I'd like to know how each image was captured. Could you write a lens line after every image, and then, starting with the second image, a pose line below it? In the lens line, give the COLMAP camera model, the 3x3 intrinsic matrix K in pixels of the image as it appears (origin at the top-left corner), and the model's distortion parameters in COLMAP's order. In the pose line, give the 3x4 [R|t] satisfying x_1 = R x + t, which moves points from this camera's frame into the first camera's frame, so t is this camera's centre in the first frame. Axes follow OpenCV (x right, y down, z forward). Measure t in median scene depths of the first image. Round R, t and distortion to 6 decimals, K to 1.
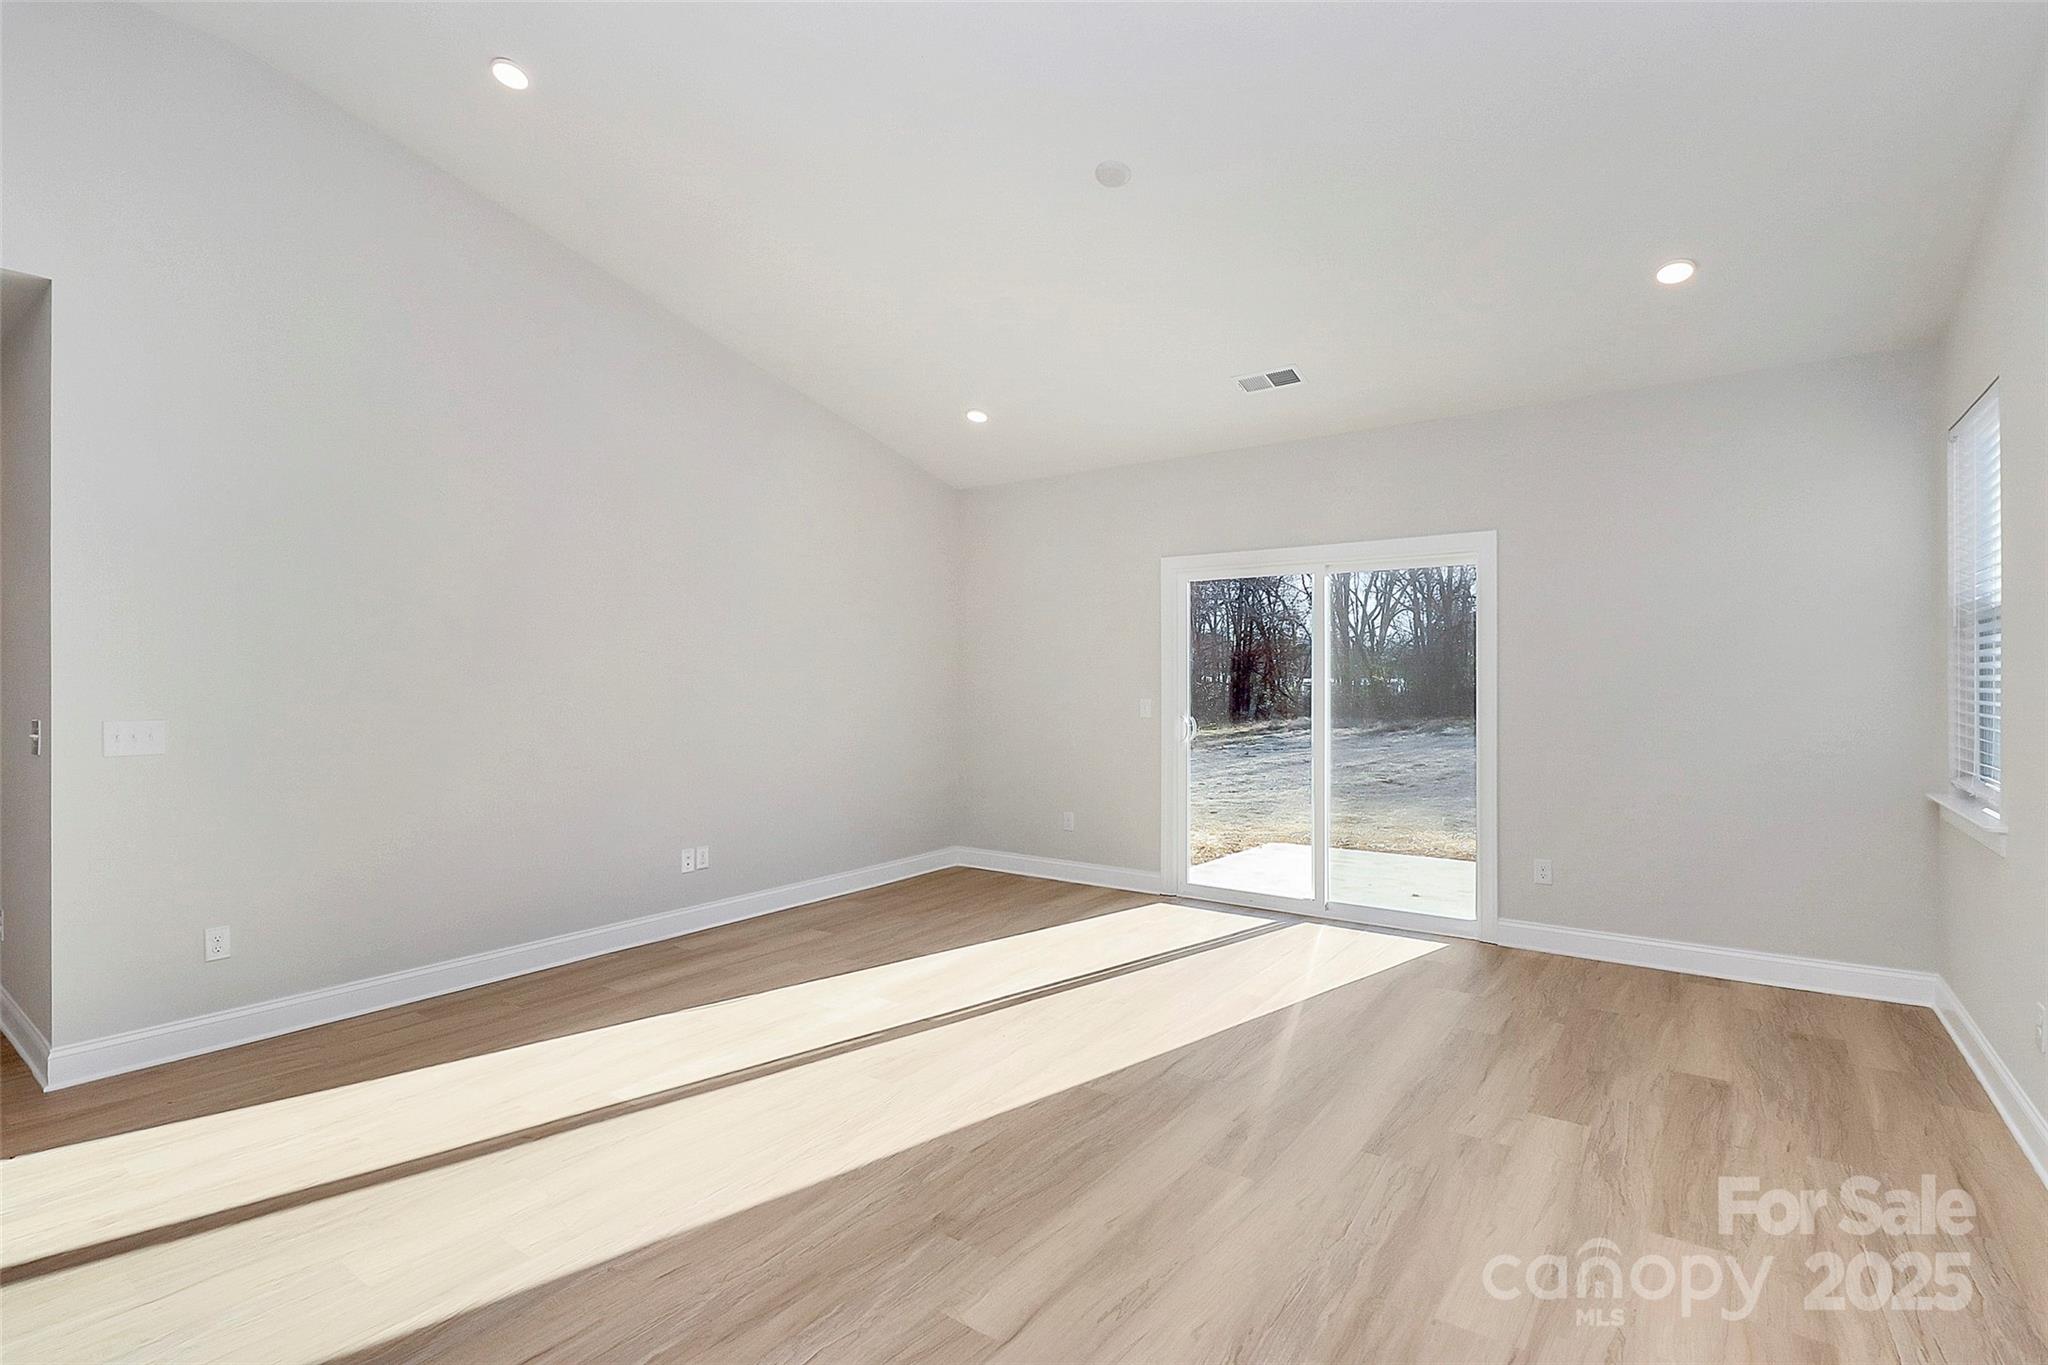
lens RADIAL K [[956.5, 0, 1024.0], [0, 956.5, 682.5], [0, 0, 1]] dist [-0.008266, -0.000548]
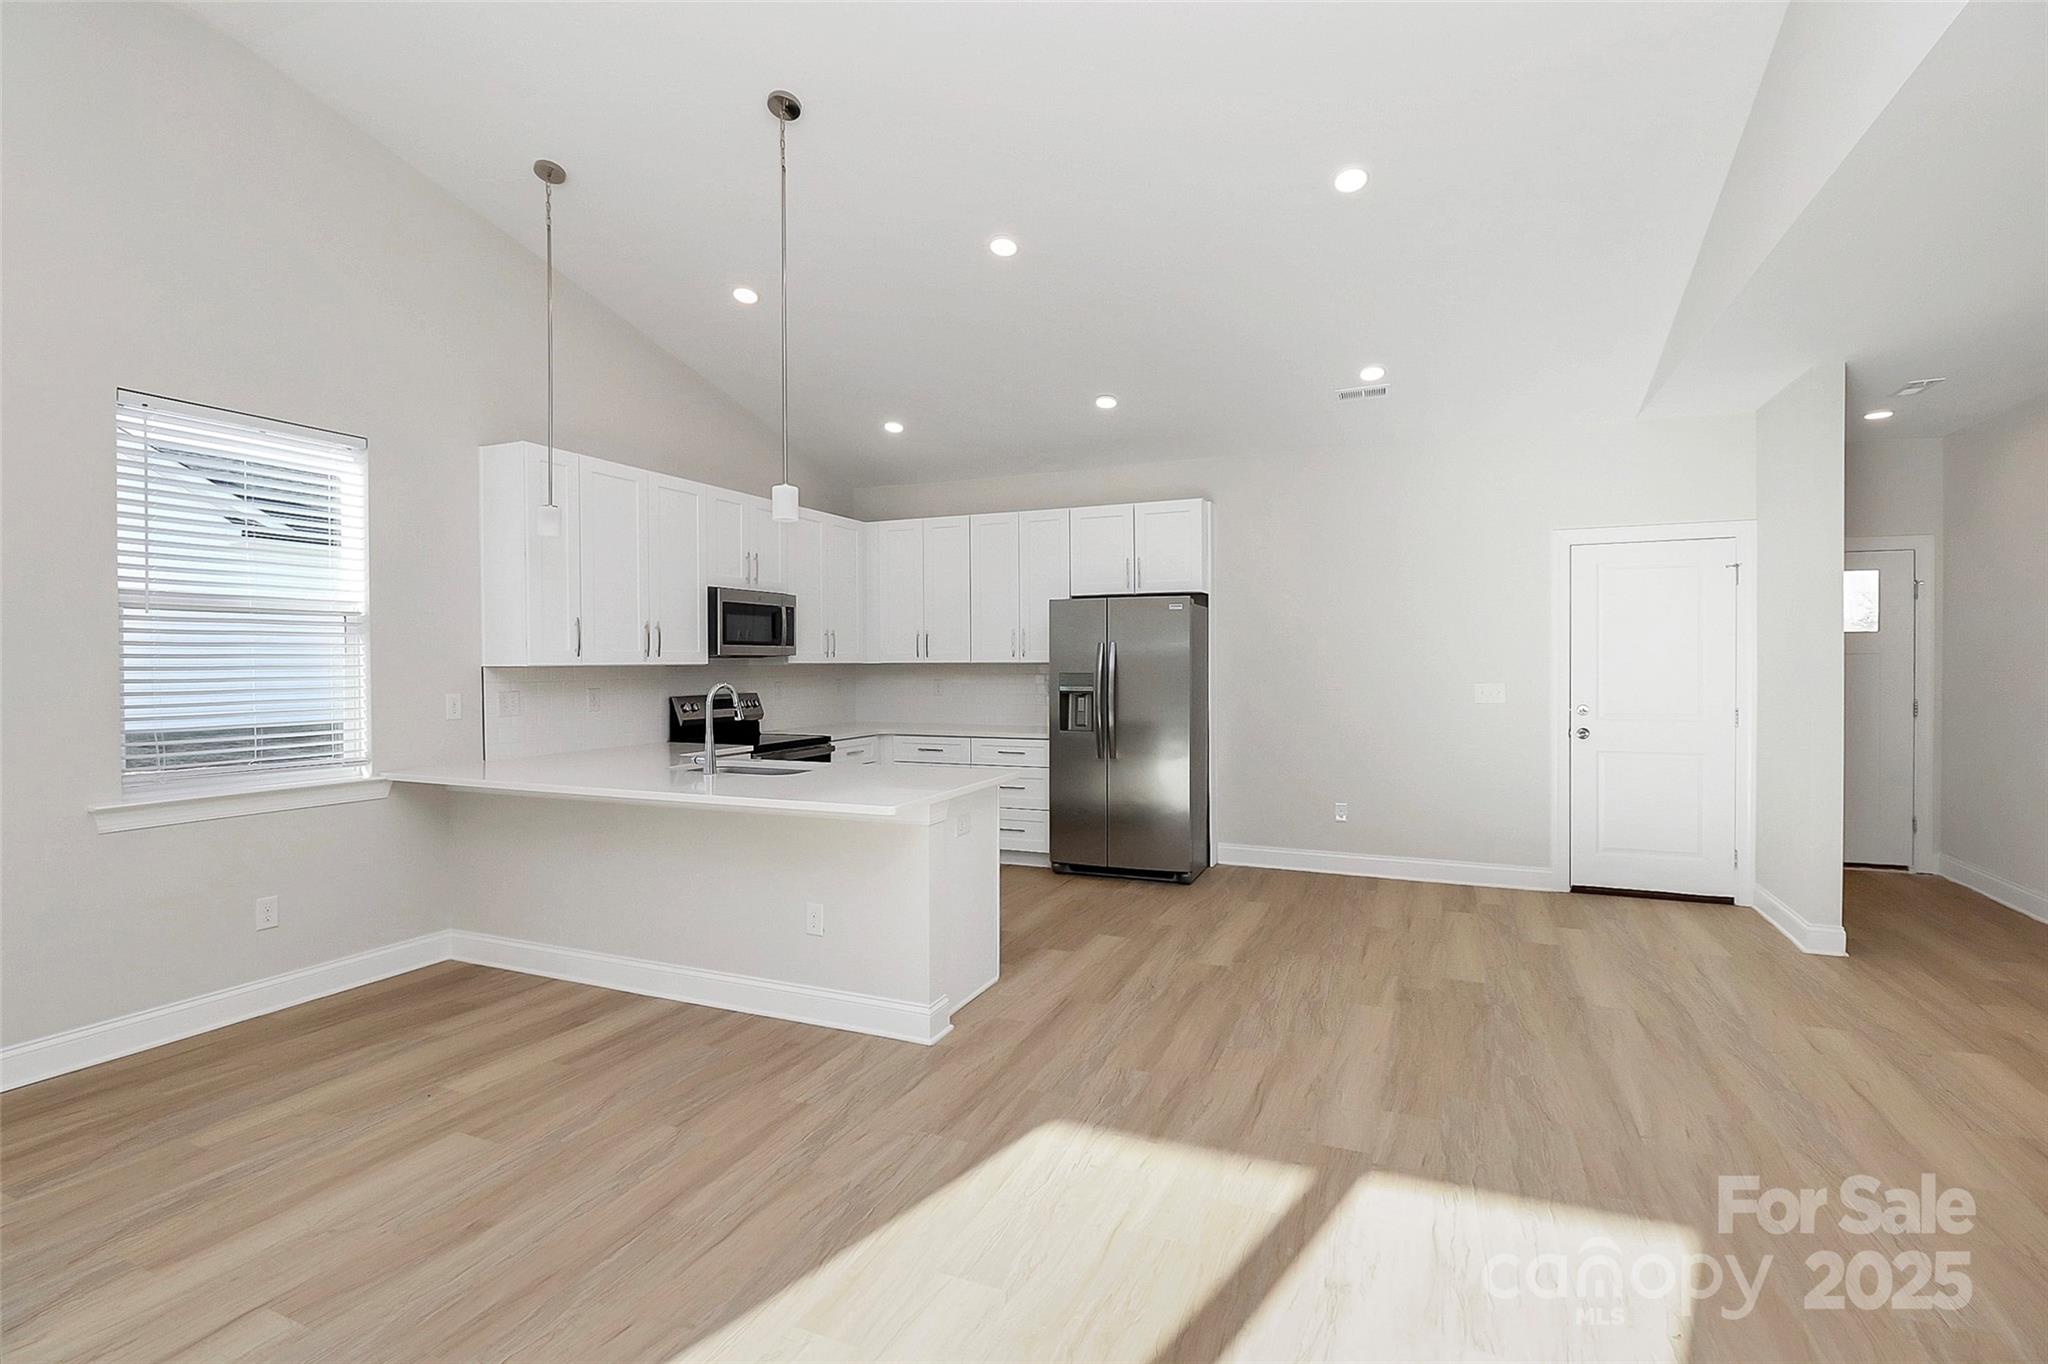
lens RADIAL K [[975.2, 0, 1022.5], [0, 975.2, 662.6], [0, 0, 1]] dist [-0.004141, -0.001053]
pose [[-0.976575, 0.007695, -0.215041, -0.354451], [0.006063, 0.999948, 0.008251, -0.009393], [0.215094, 0.006754, -0.976570, 1.272170]]
